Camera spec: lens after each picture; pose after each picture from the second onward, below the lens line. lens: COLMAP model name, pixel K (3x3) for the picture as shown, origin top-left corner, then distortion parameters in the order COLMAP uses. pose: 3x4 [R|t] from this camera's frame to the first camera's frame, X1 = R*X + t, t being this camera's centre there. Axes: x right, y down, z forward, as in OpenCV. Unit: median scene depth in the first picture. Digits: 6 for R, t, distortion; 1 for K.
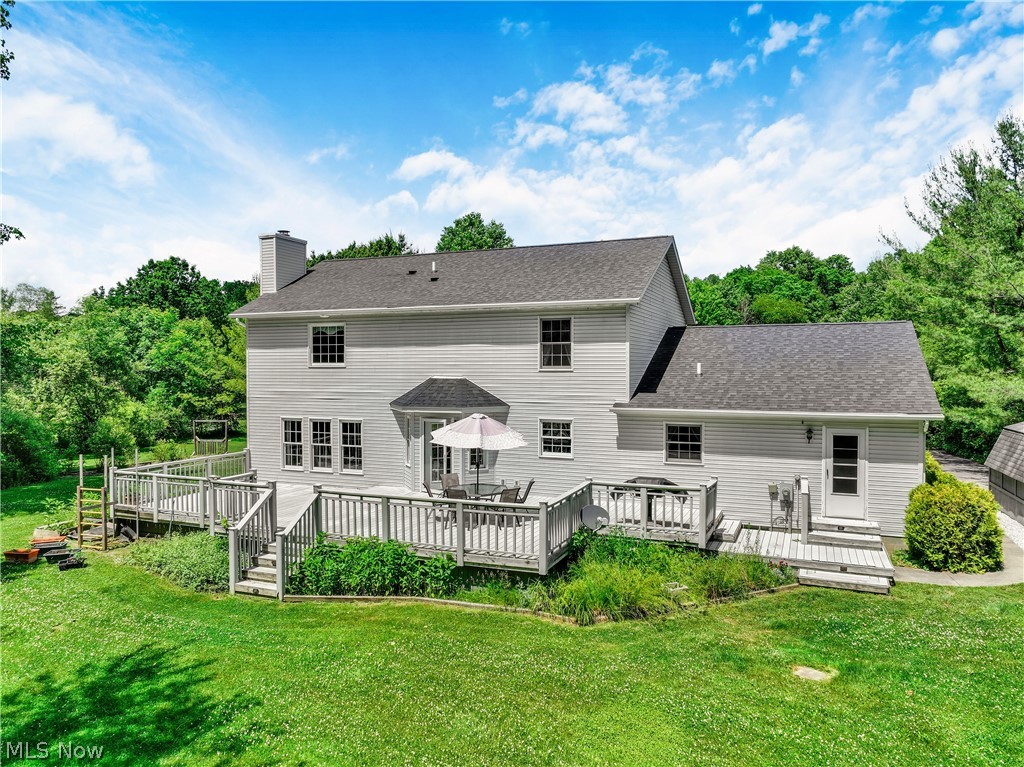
lens RADIAL K [[711.5, 0, 512.1], [0, 711.5, 384.4], [0, 0, 1]] dist [0.005411, 0.001967]
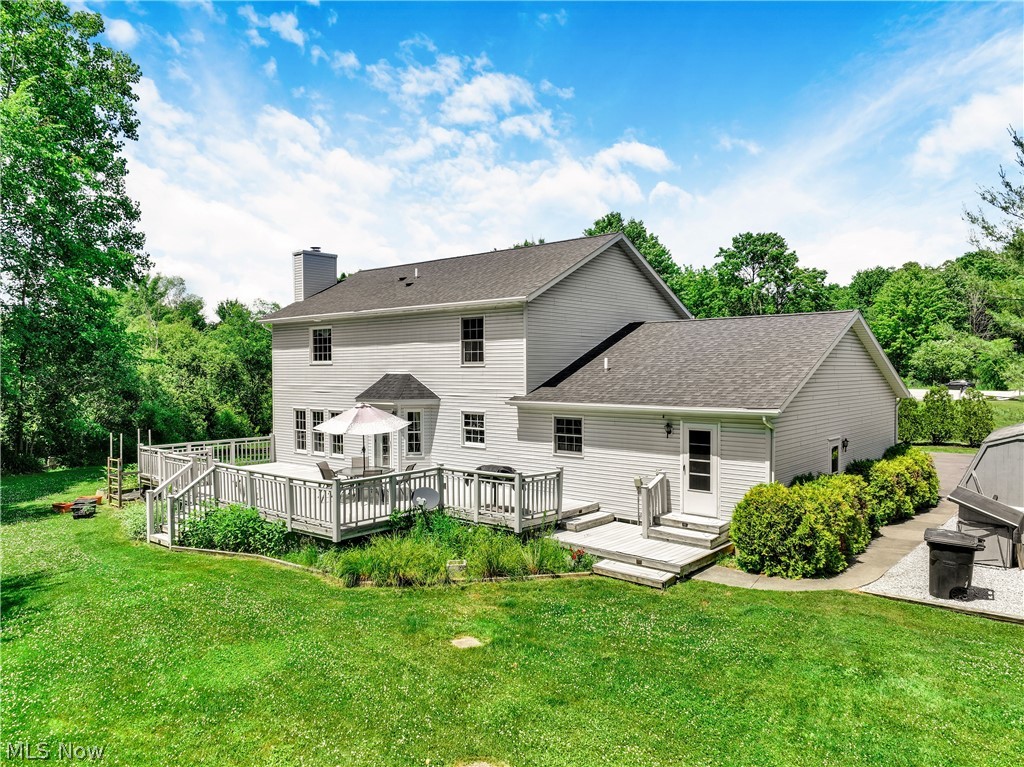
lens RADIAL K [[711.5, 0, 509.3], [0, 711.5, 382.1], [0, 0, 1]] dist [0.005411, 0.001967]
pose [[0.951407, 0.002201, -0.307928, 0.507172], [-0.003550, 0.999986, -0.003819, 0.010011], [0.307916, 0.004726, 0.951402, -0.004333]]
